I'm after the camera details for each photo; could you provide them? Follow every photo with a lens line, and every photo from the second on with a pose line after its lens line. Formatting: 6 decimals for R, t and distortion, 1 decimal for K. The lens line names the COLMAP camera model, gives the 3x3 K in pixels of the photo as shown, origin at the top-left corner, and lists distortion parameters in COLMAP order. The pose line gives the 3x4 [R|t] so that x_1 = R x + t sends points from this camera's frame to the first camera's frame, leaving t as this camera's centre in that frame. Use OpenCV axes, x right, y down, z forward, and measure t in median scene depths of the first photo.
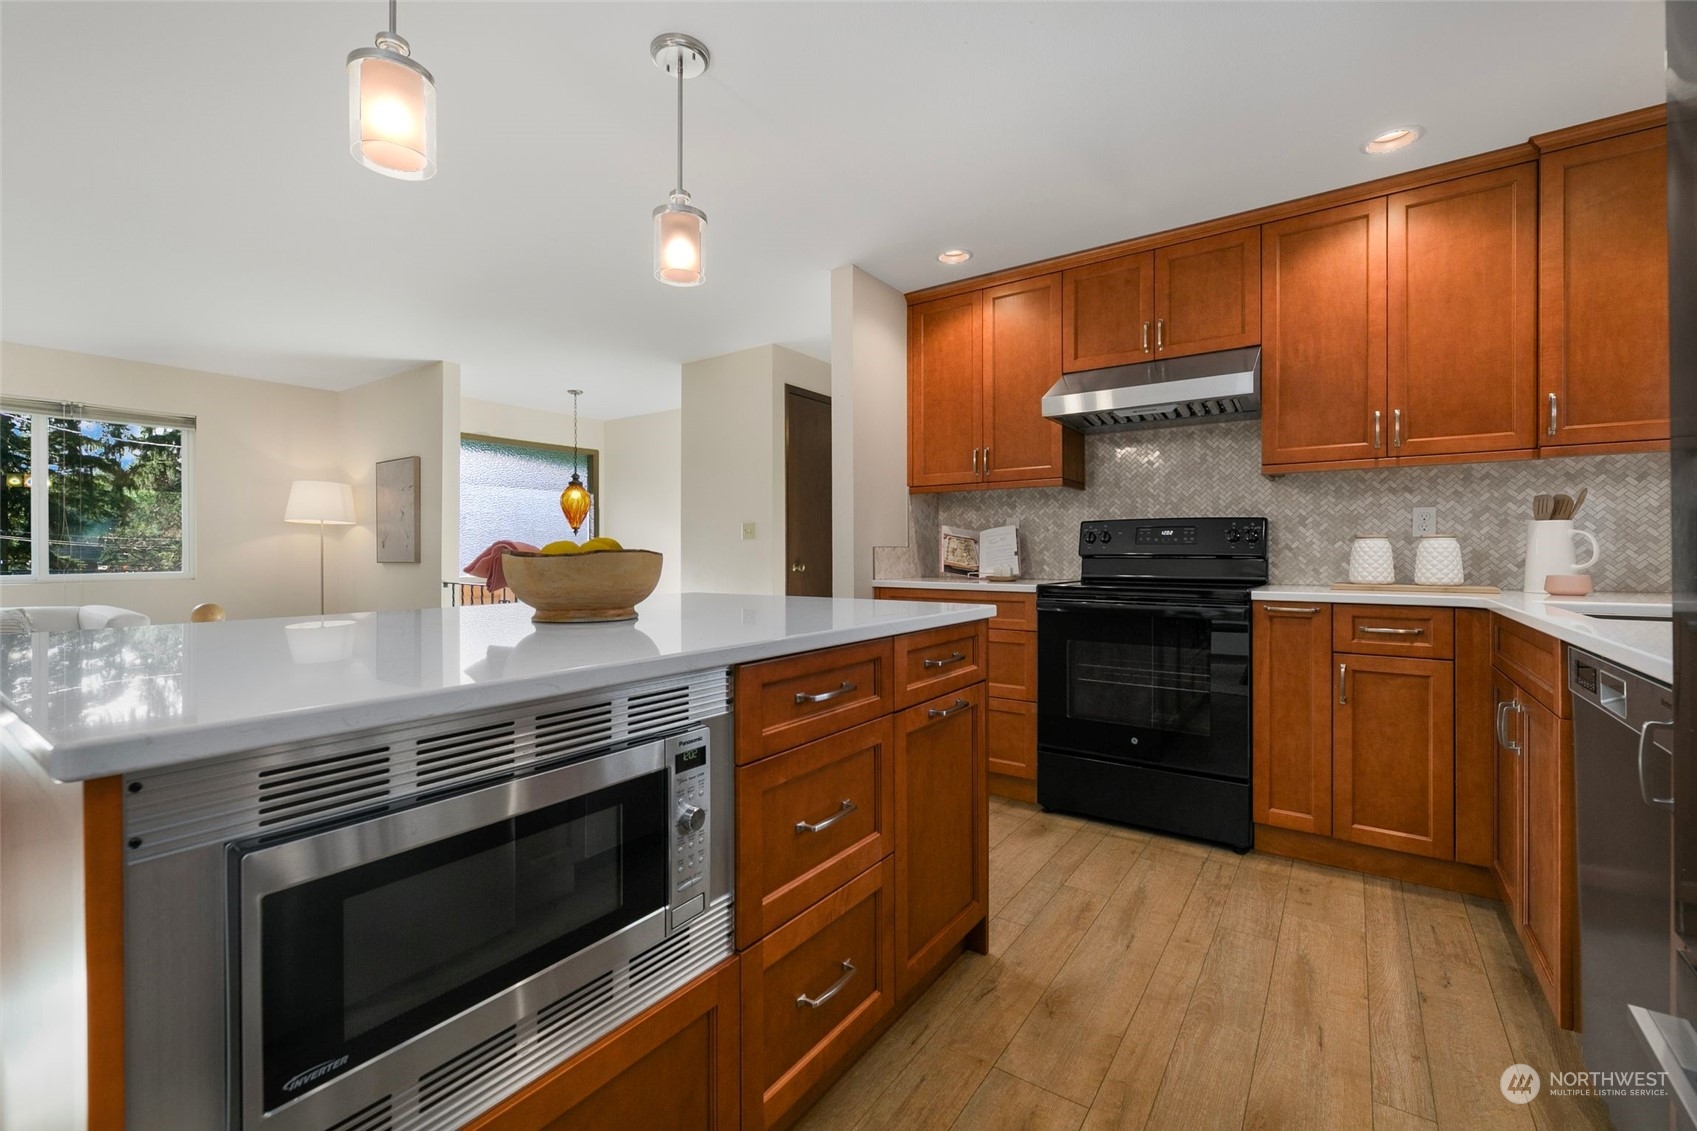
lens RADIAL K [[718.9, 0, 839.7], [0, 718.9, 552.7], [0, 0, 1]] dist [0.001794, 0.000251]
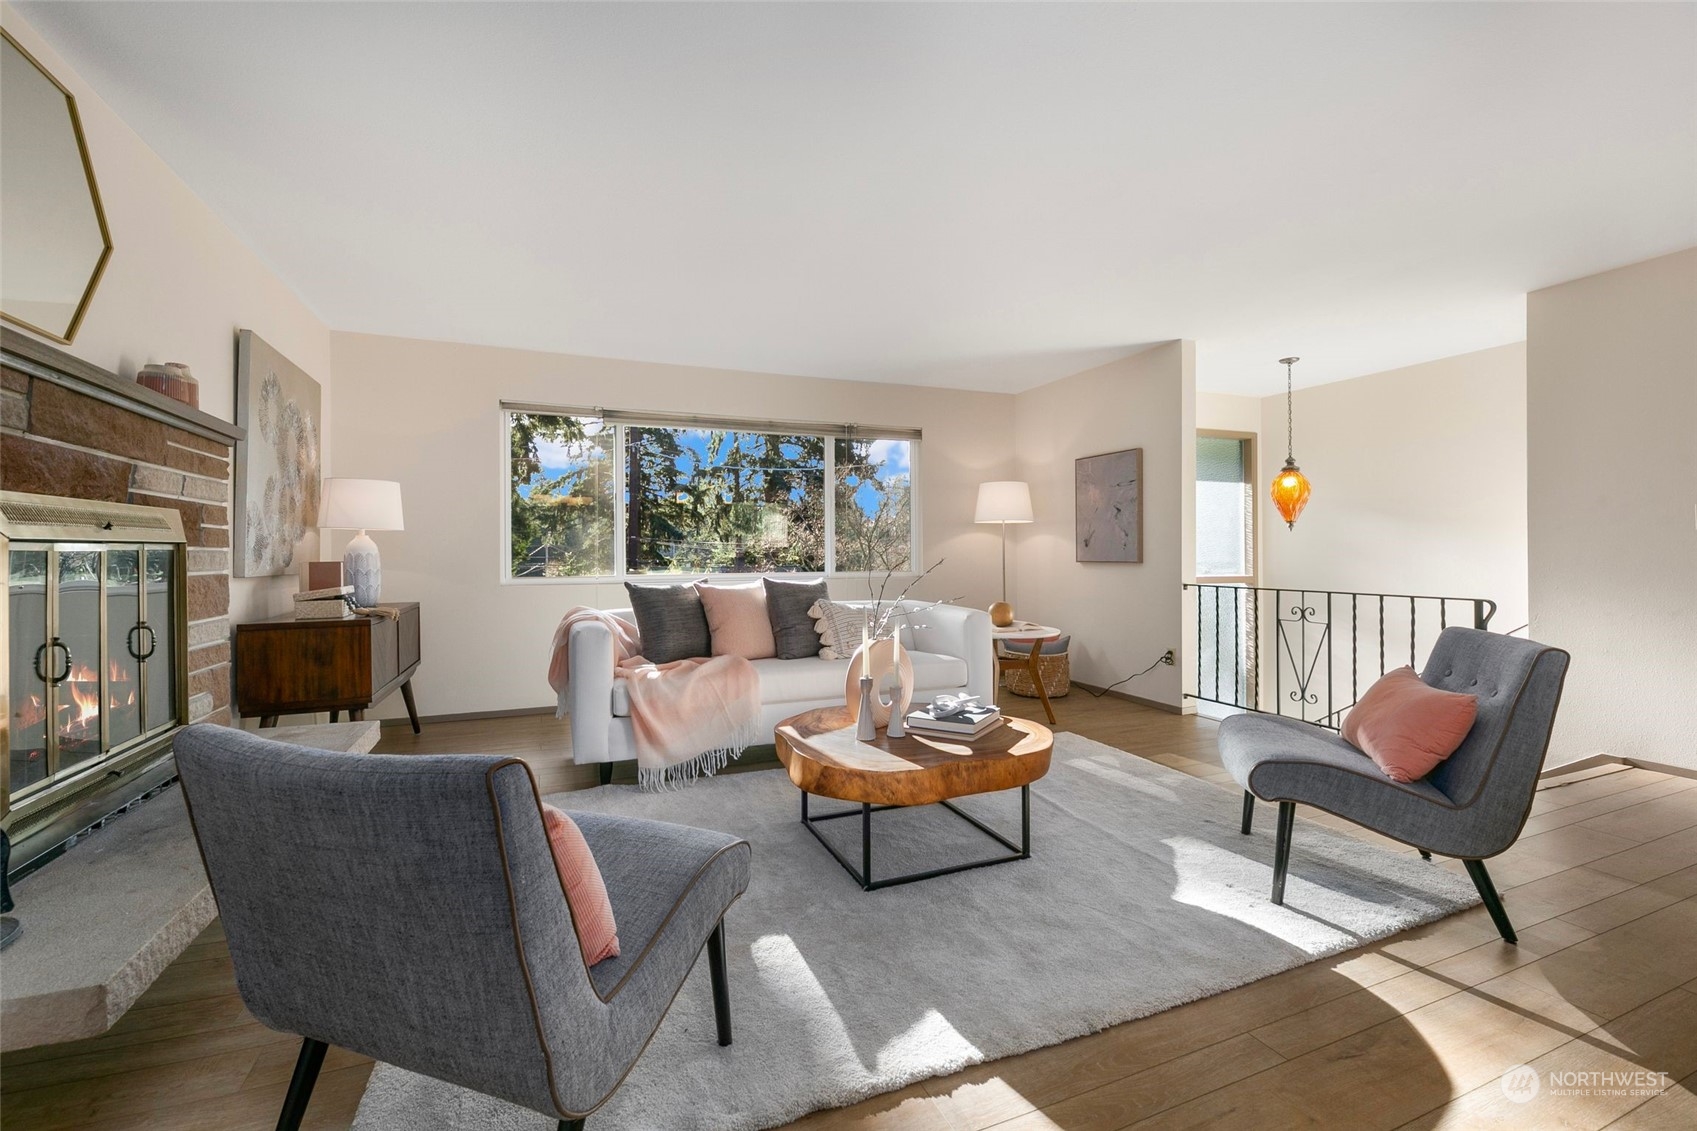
lens RADIAL K [[725.0, 0, 850.4], [0, 725.0, 560.3], [0, 0, 1]] dist [0.005669, 0.000179]
pose [[0.853062, -0.000111, -0.521810, -0.806687], [0.005887, 0.999938, 0.009411, -0.000043], [0.521777, -0.011100, 0.853010, 0.003173]]
